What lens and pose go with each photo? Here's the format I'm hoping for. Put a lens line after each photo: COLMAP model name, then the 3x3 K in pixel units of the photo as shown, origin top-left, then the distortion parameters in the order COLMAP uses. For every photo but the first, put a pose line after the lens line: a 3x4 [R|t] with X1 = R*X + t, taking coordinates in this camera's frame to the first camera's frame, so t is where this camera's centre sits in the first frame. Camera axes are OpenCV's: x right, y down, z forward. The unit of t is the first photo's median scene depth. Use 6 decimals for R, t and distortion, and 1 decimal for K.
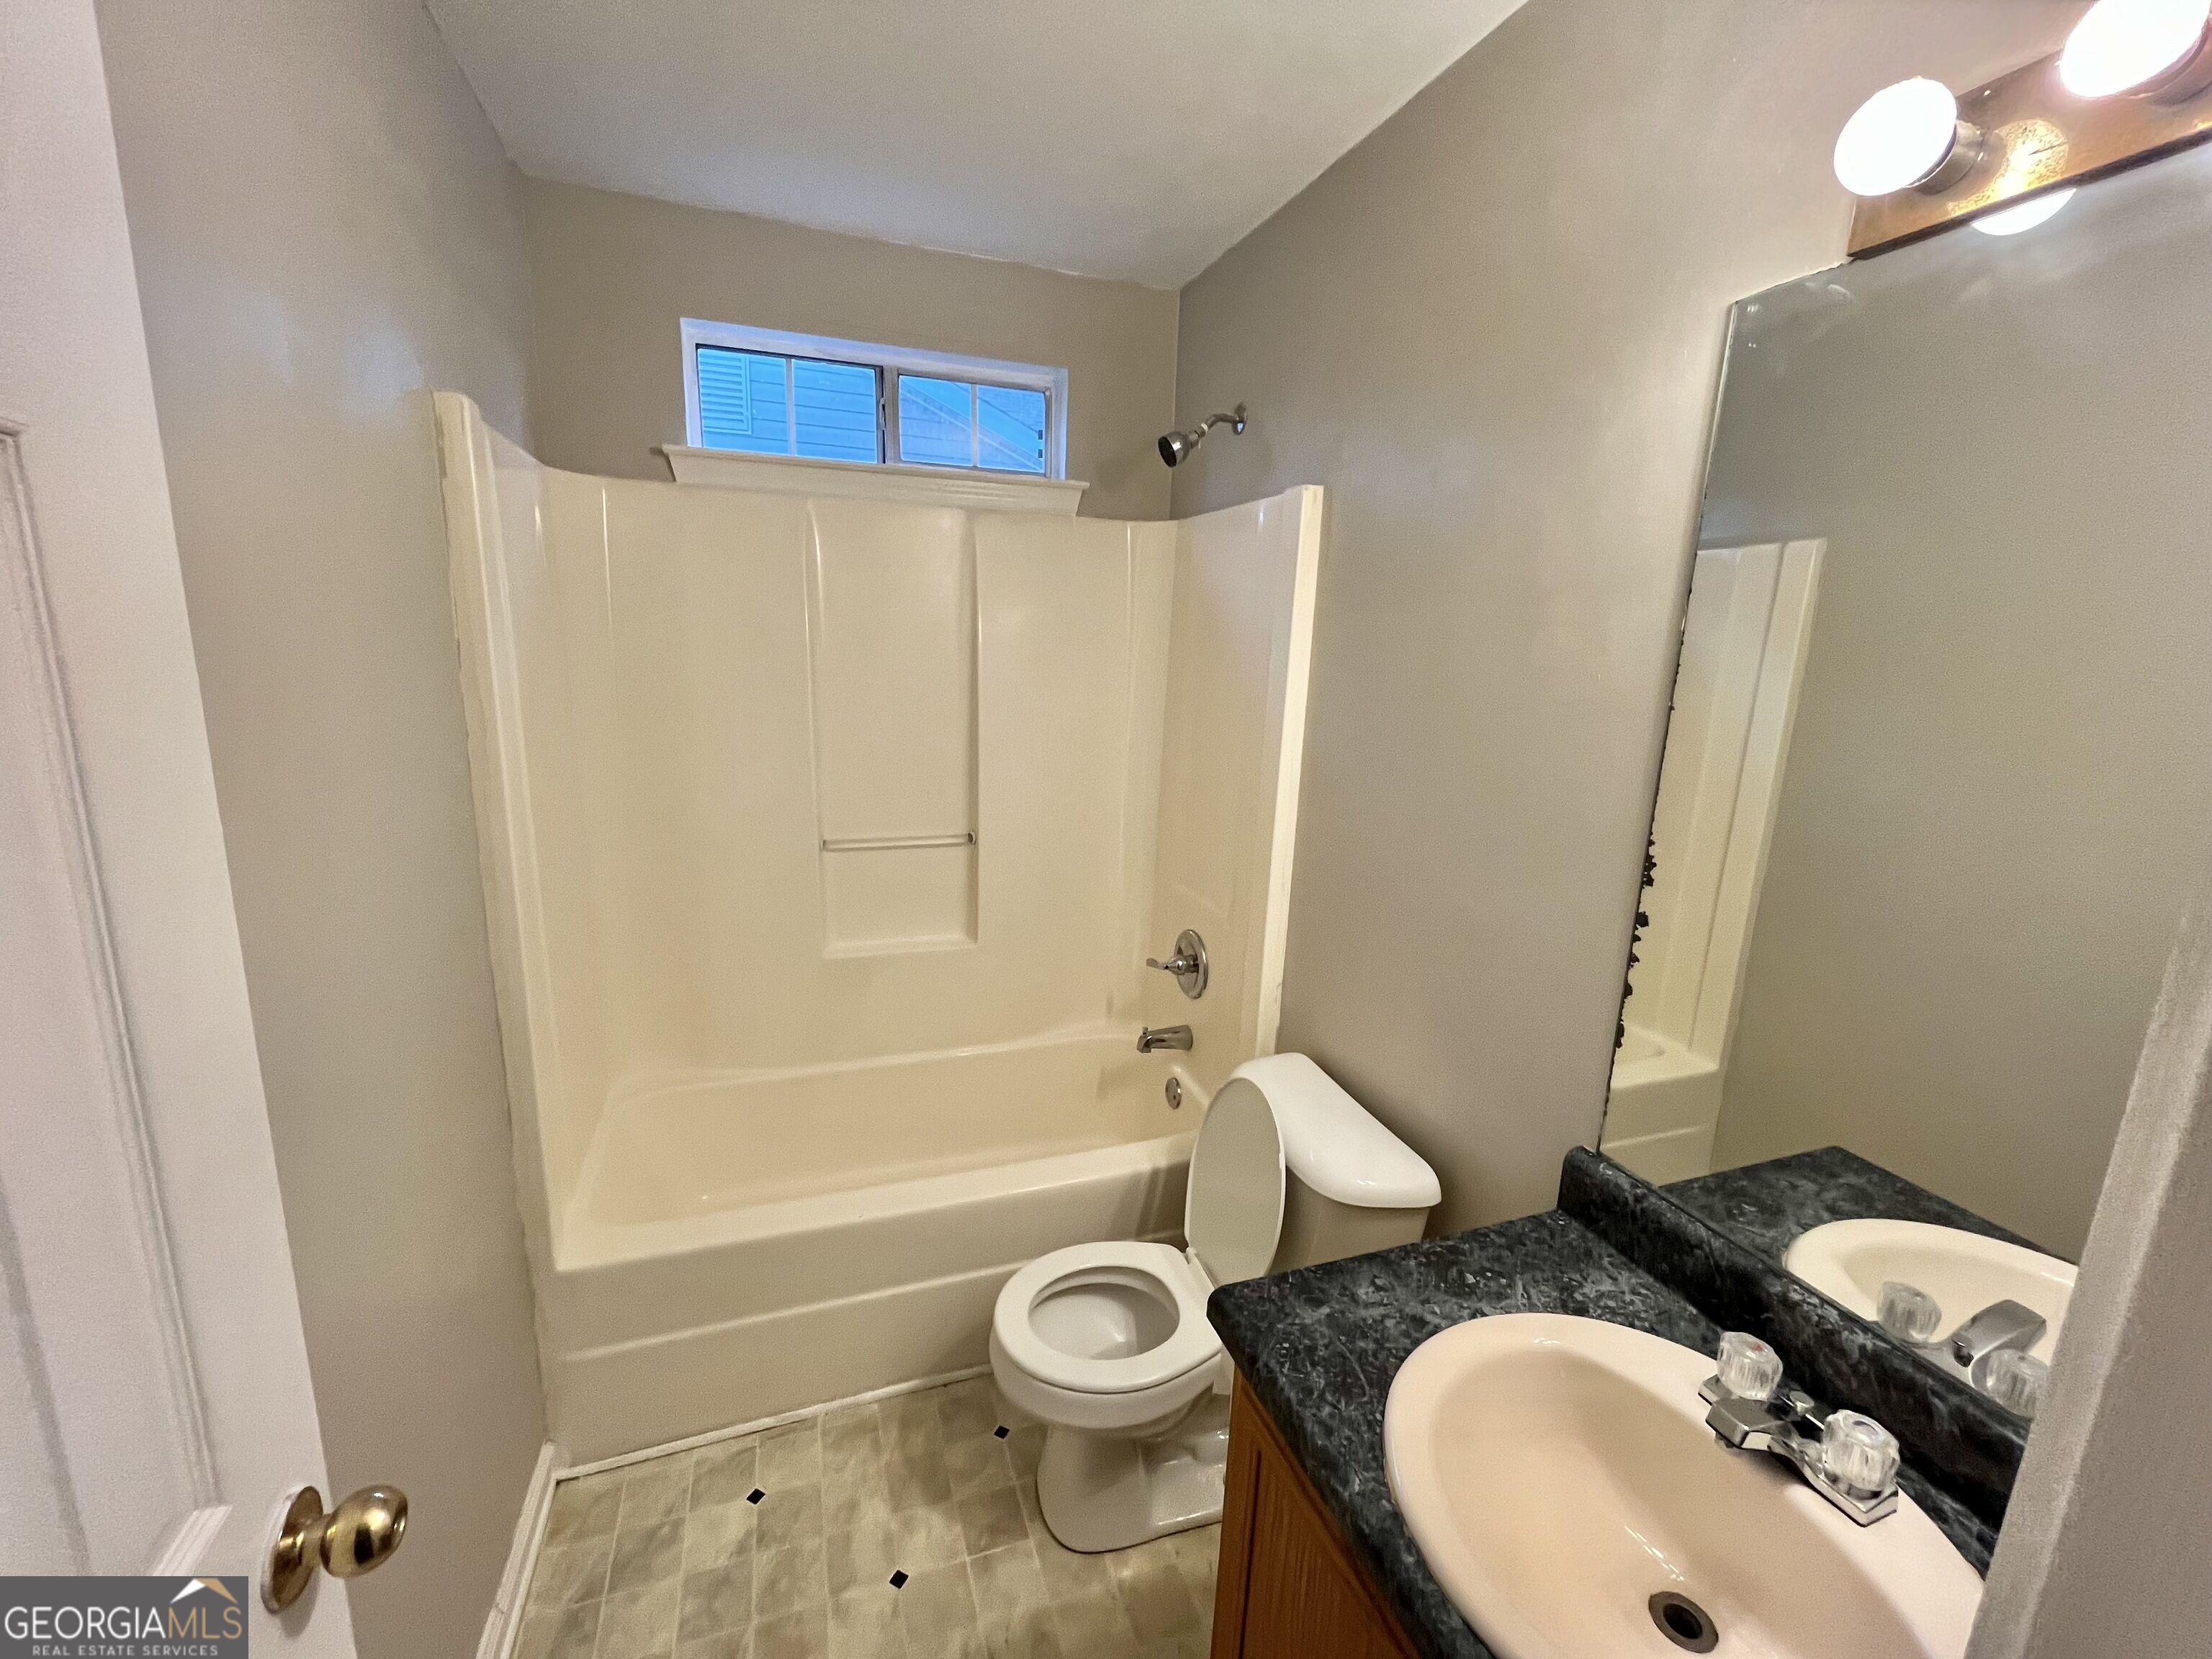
lens RADIAL K [[901.6, 0, 1097.5], [0, 901.6, 833.6], [0, 0, 1]] dist [-0.000932, -0.000074]
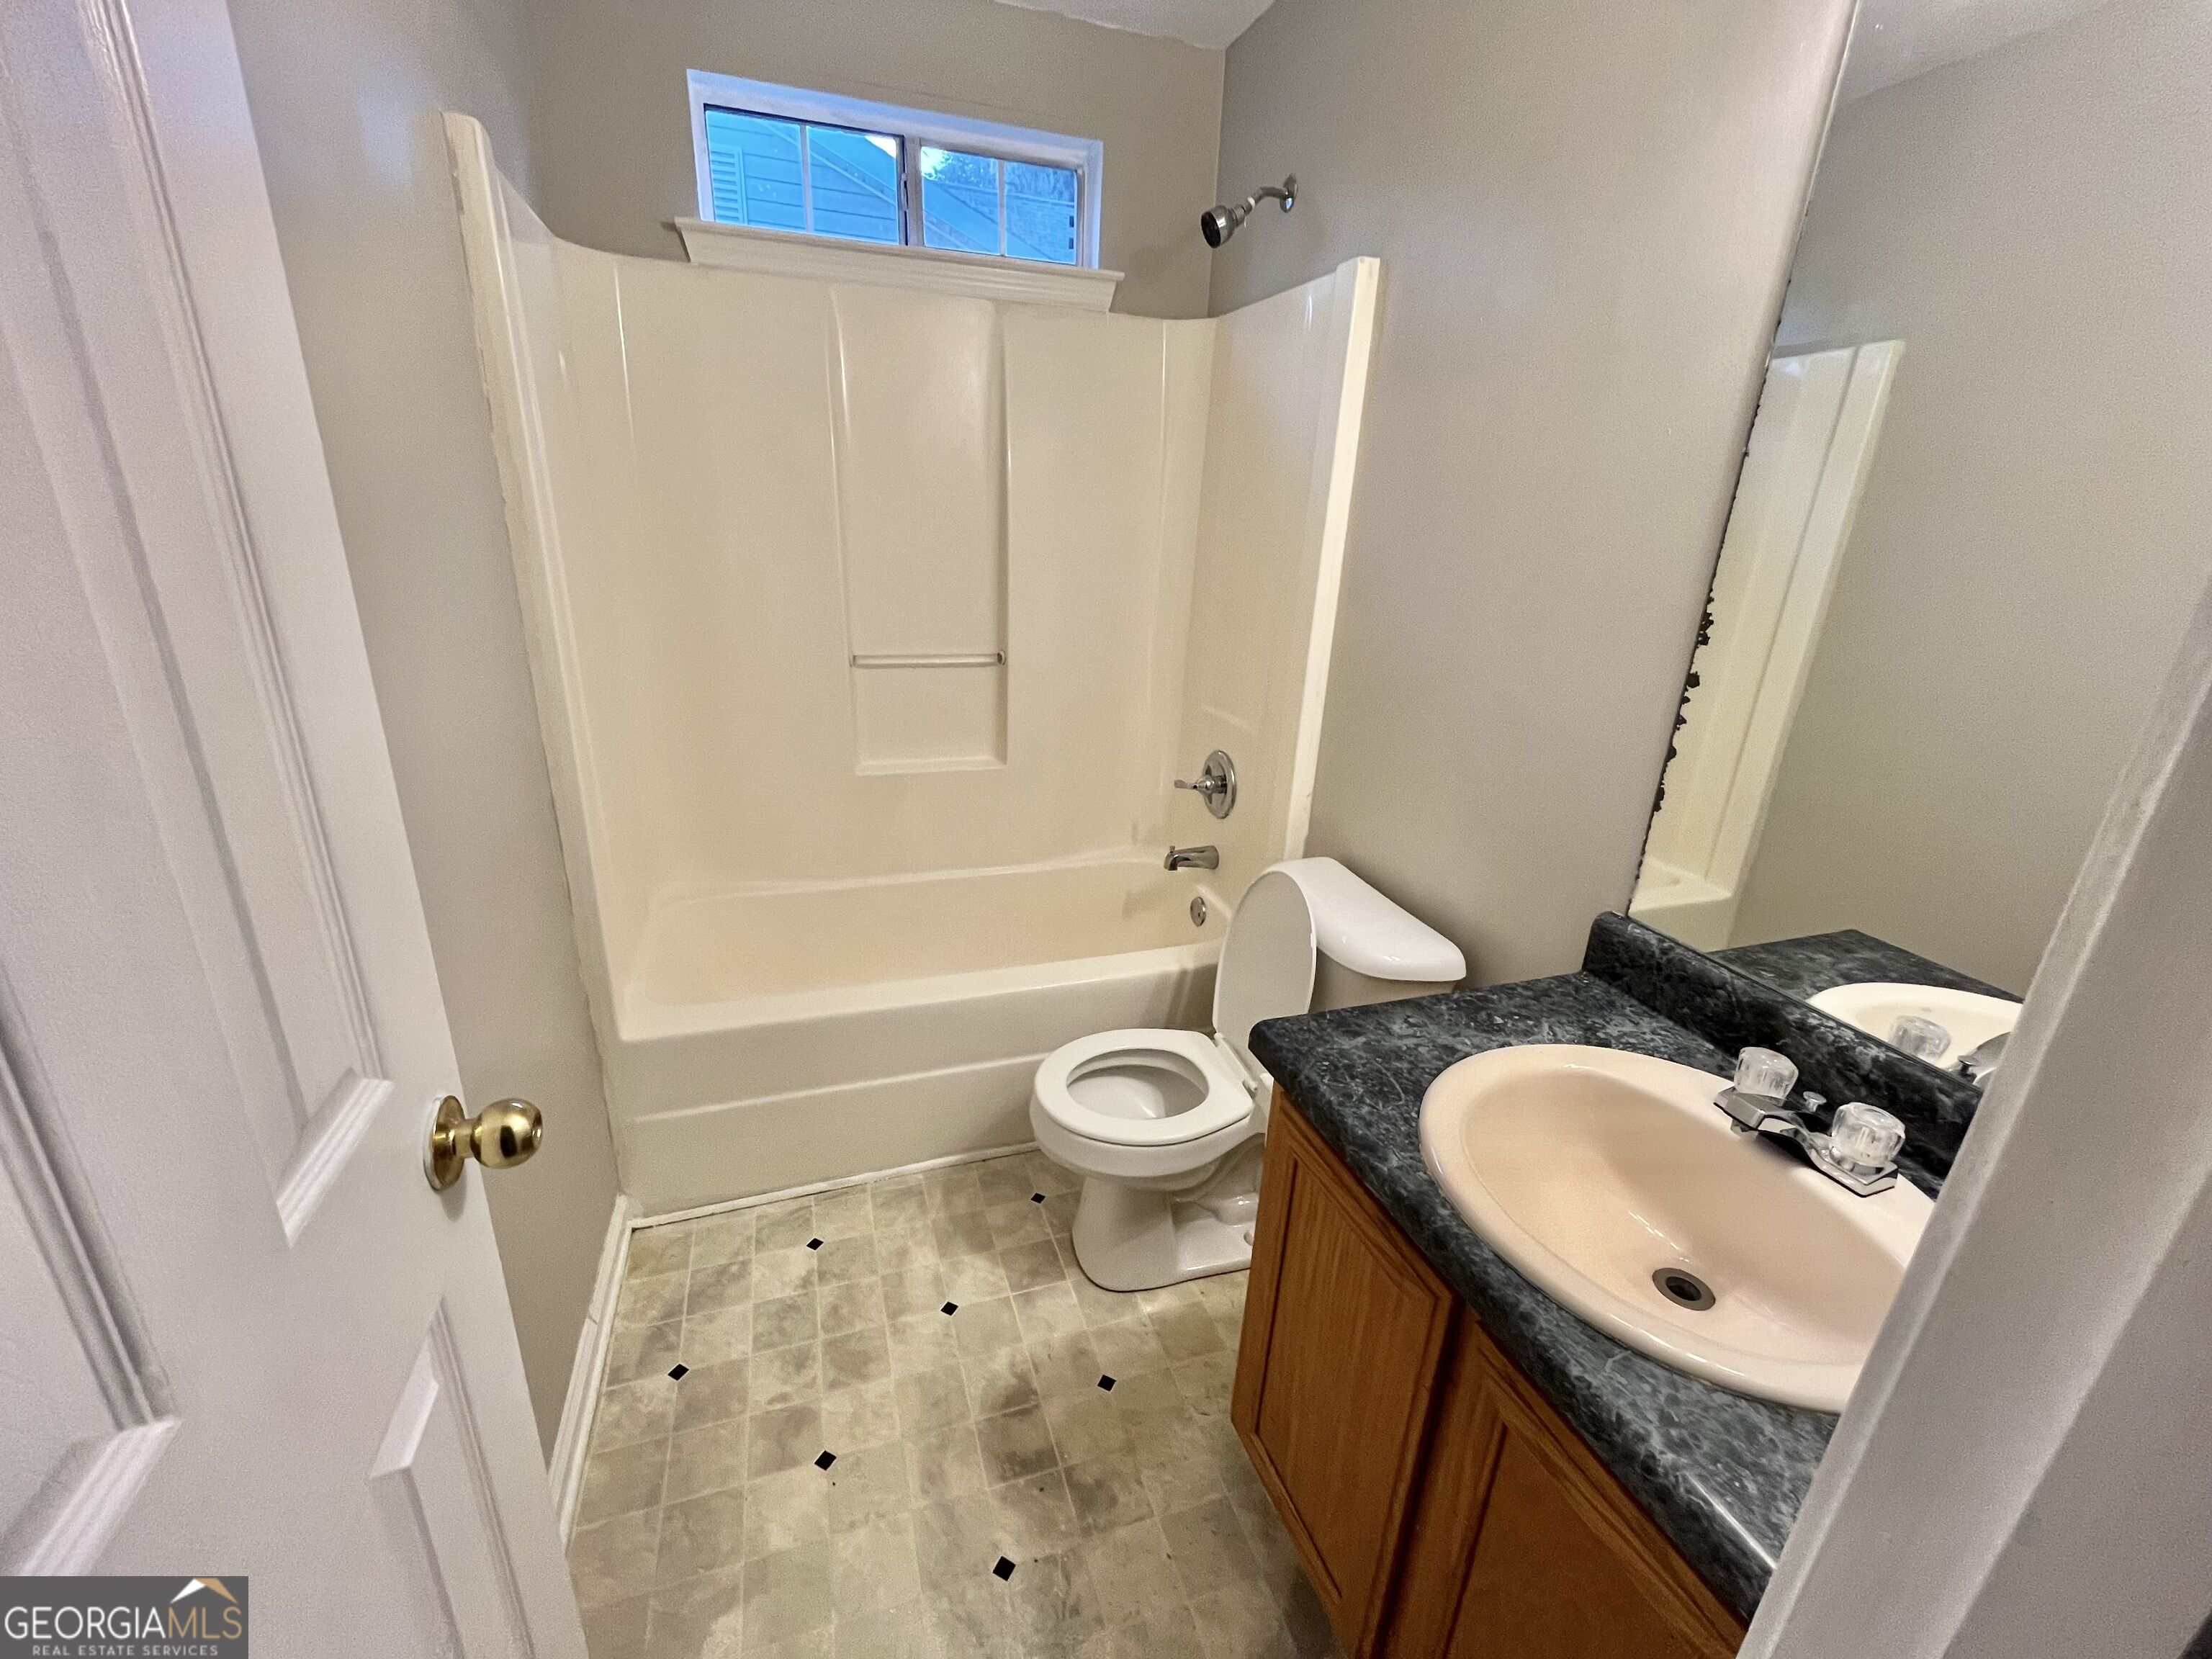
lens RADIAL K [[901.6, 0, 1097.5], [0, 901.6, 833.6], [0, 0, 1]] dist [-0.000932, -0.000074]
pose [[0.999918, 0.010130, -0.007887, -0.037142], [-0.009031, 0.991646, 0.128672, 0.110462], [0.009125, -0.128590, 0.991656, -0.015921]]
